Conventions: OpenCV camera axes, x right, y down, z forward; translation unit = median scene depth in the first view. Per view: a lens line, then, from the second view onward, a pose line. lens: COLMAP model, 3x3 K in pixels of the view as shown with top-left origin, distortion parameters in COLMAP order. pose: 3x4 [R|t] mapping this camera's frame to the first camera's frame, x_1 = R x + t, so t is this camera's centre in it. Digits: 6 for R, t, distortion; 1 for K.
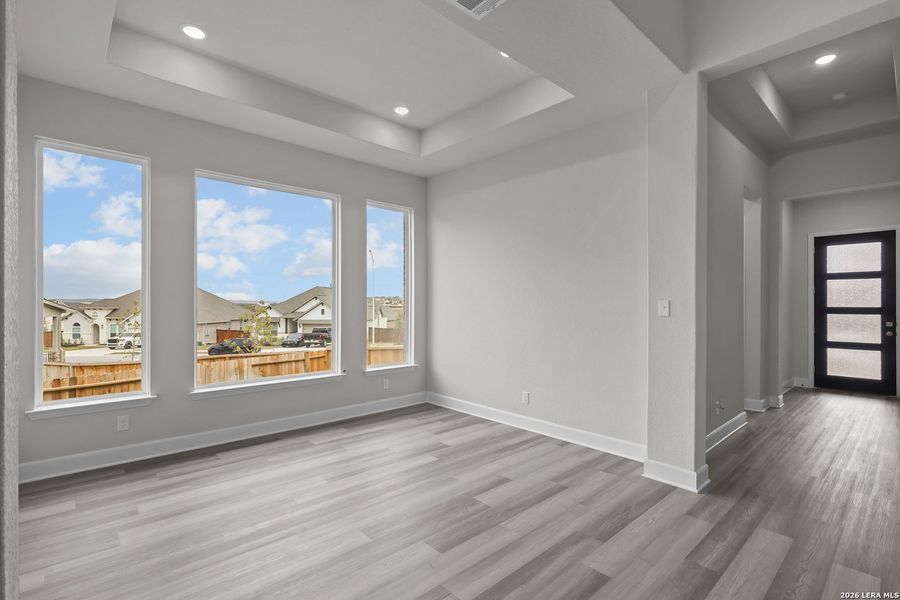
lens RADIAL K [[418.3, 0, 449.2], [0, 418.3, 302.3], [0, 0, 1]] dist [0.000457, 0.000473]
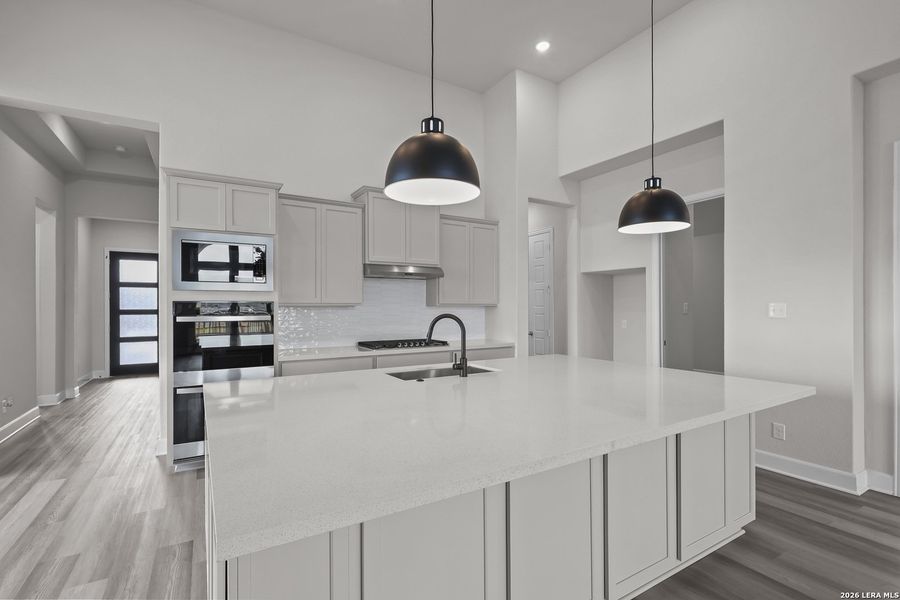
lens RADIAL K [[418.3, 0, 449.2], [0, 418.3, 302.3], [0, 0, 1]] dist [0.000457, 0.000473]
pose [[0.204009, 0.003317, 0.978963, -0.129522], [0.004707, 0.999979, -0.004369, 0.000623], [-0.978958, 0.005499, 0.203989, -0.248744]]
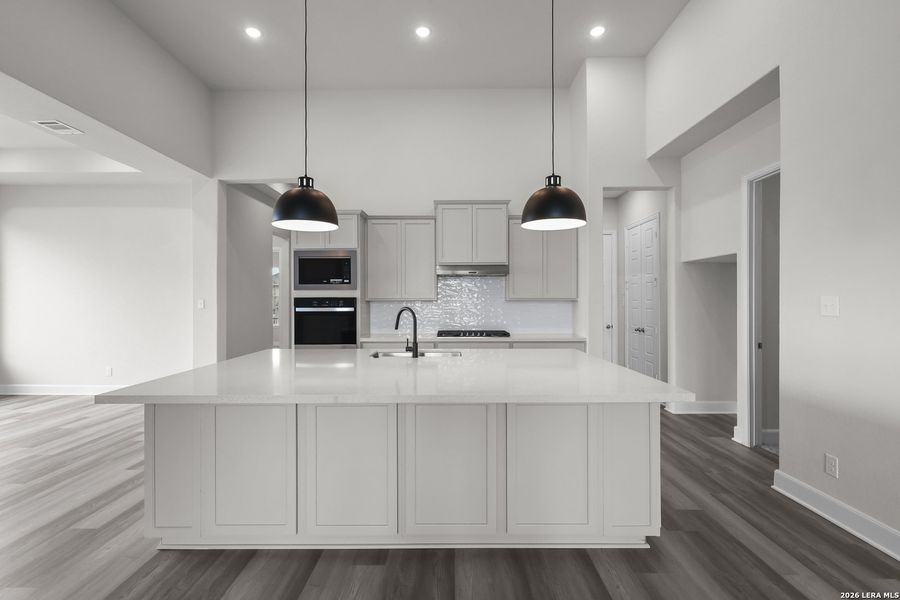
lens RADIAL K [[413.3, 0, 450.0], [0, 413.3, 300.0], [0, 0, 1]] dist [0.001059, 0.000166]
pose [[0.676836, -0.005818, 0.736111, -0.047690], [0.007339, 0.999972, 0.001155, 0.001513], [-0.736097, 0.004621, 0.676860, -0.630339]]
